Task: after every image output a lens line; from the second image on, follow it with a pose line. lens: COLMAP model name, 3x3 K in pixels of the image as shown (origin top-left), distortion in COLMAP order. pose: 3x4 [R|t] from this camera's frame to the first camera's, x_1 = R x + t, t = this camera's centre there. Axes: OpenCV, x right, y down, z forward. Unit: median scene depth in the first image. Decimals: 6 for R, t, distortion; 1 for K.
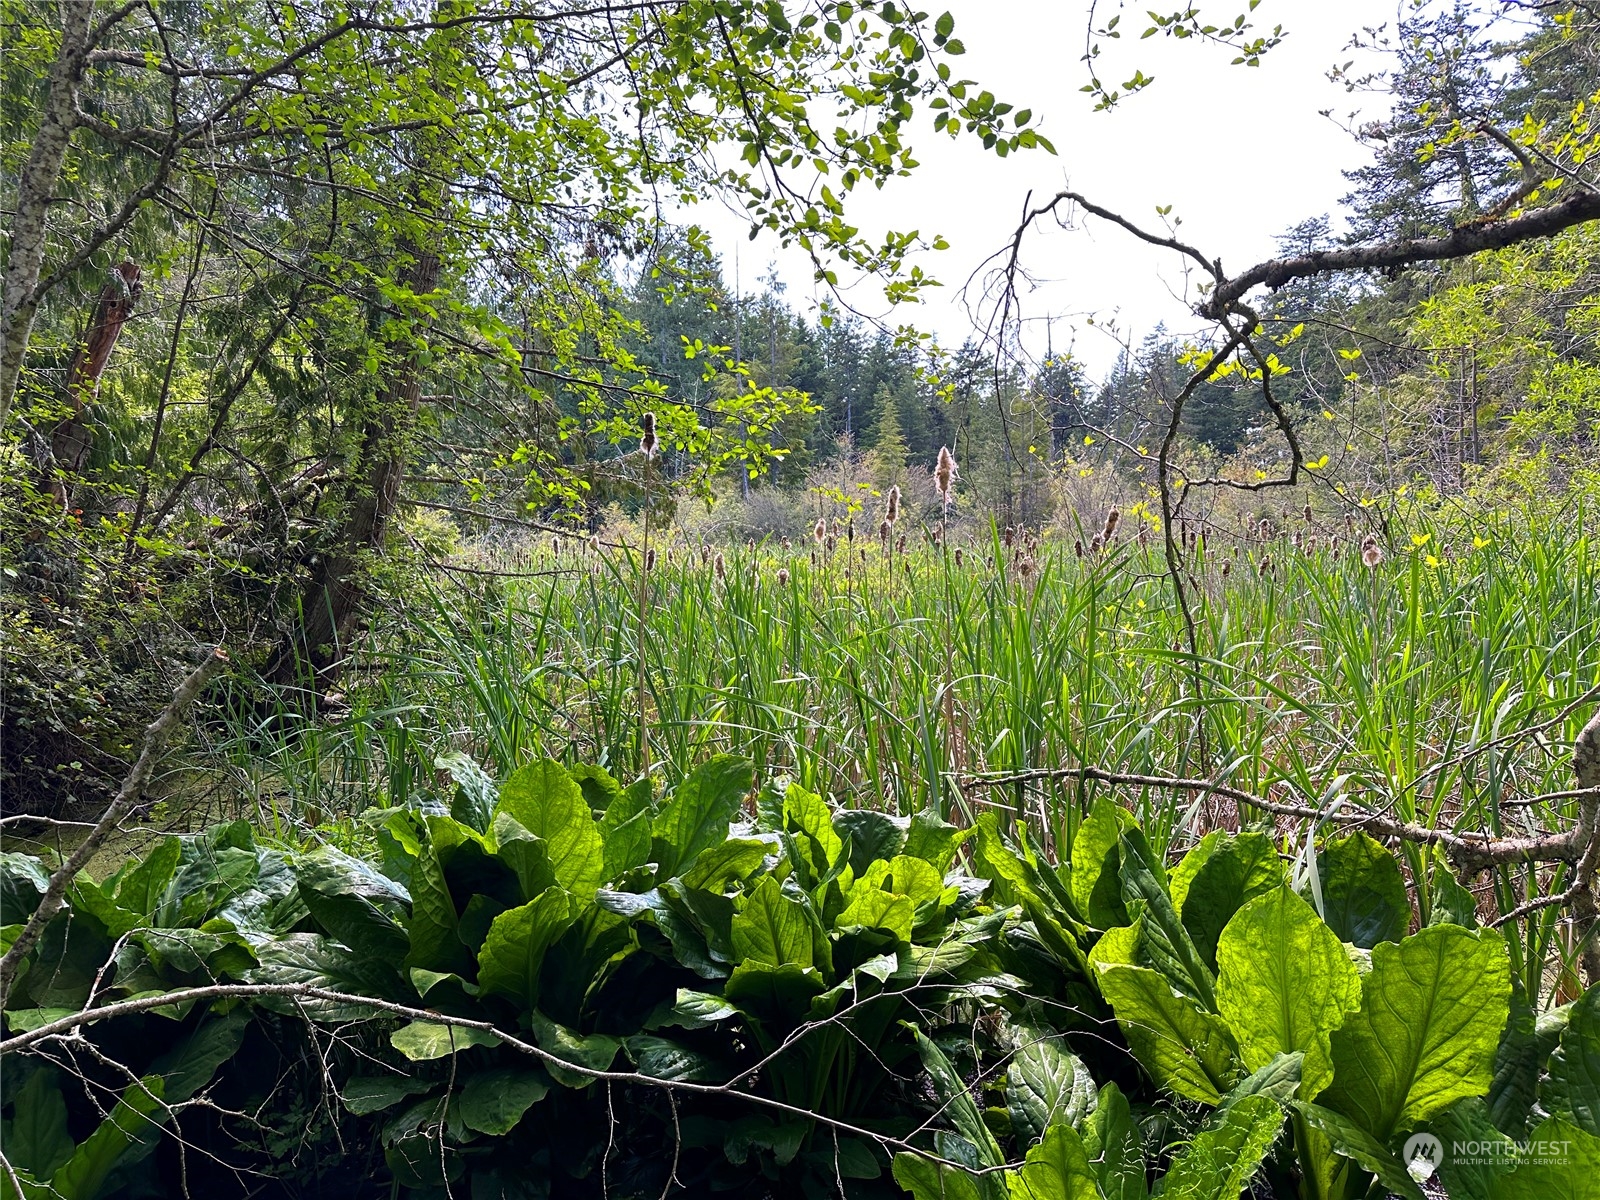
lens RADIAL K [[1179.5, 0, 800.0], [0, 1179.5, 641.1], [0, 0, 1]] dist [0.003172, -0.004900]
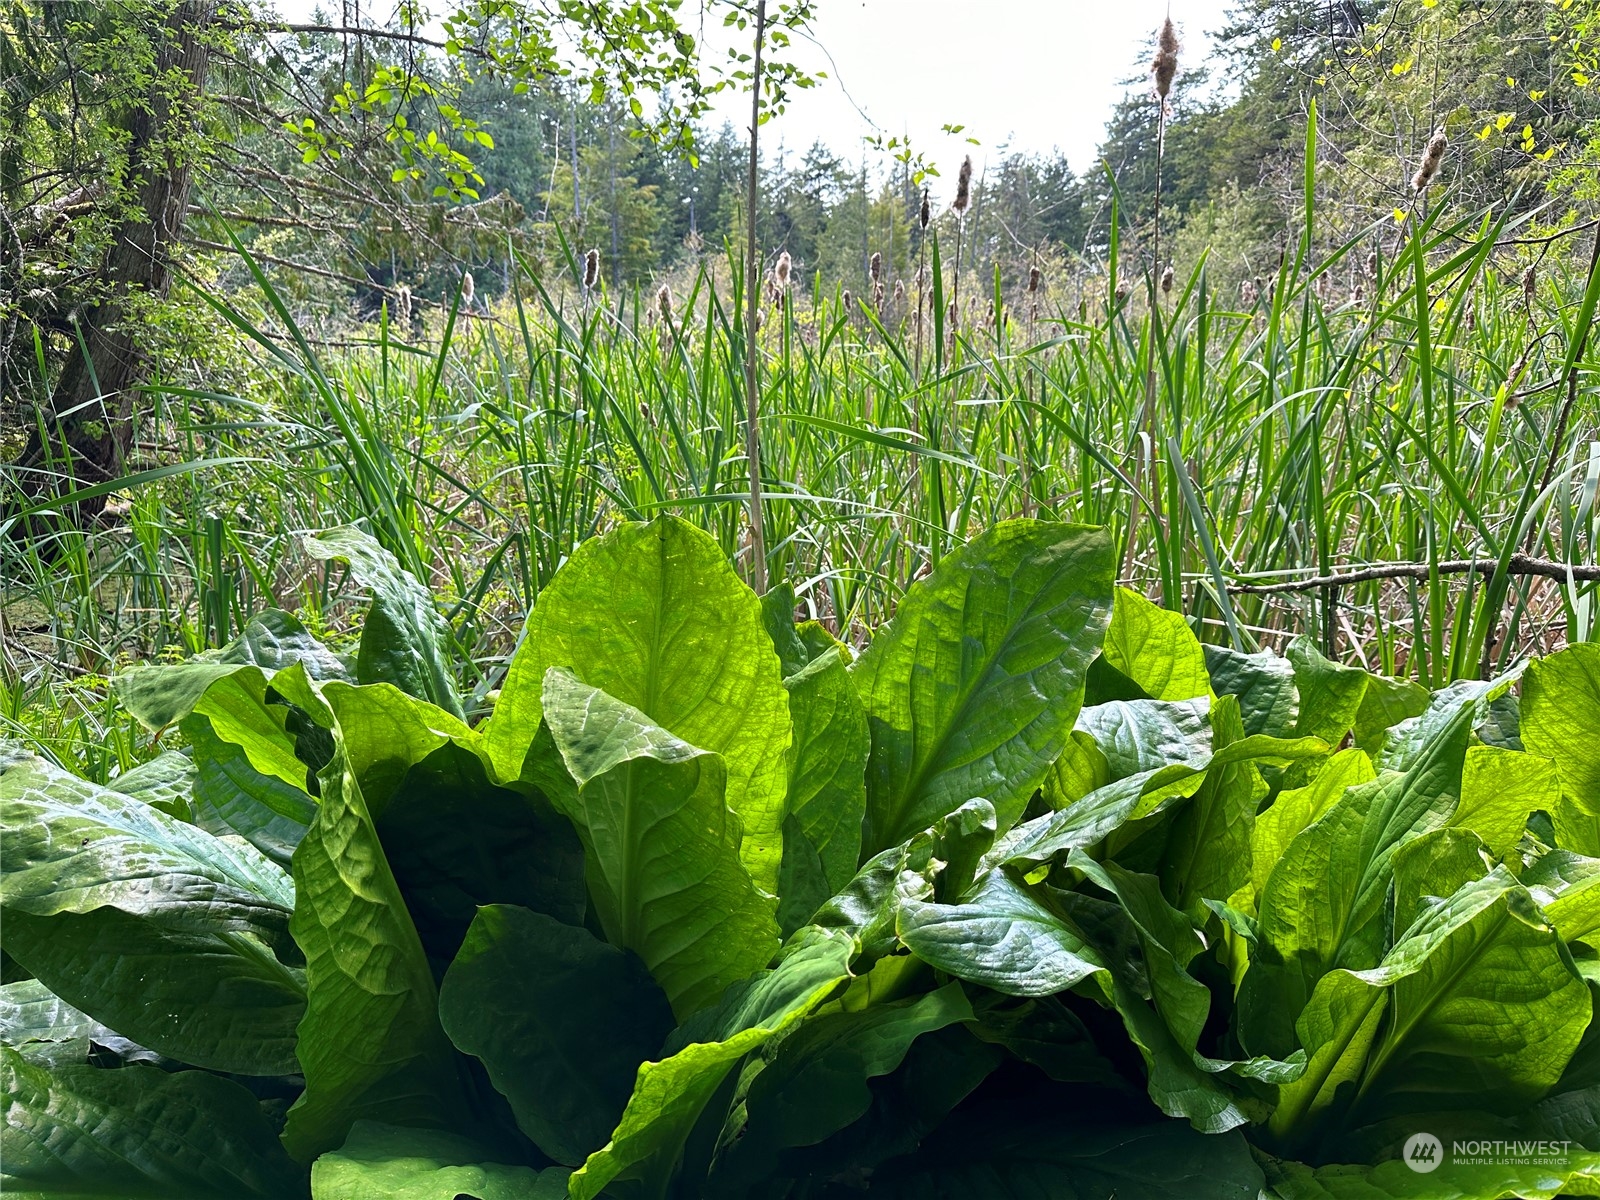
lens RADIAL K [[1179.5, 0, 800.0], [0, 1179.5, 641.1], [0, 0, 1]] dist [0.003172, -0.004900]
pose [[0.990440, -0.016891, 0.136908, -0.075447], [-0.003475, 0.989106, 0.147167, 0.028892], [-0.137902, -0.146236, 0.979591, 0.217416]]
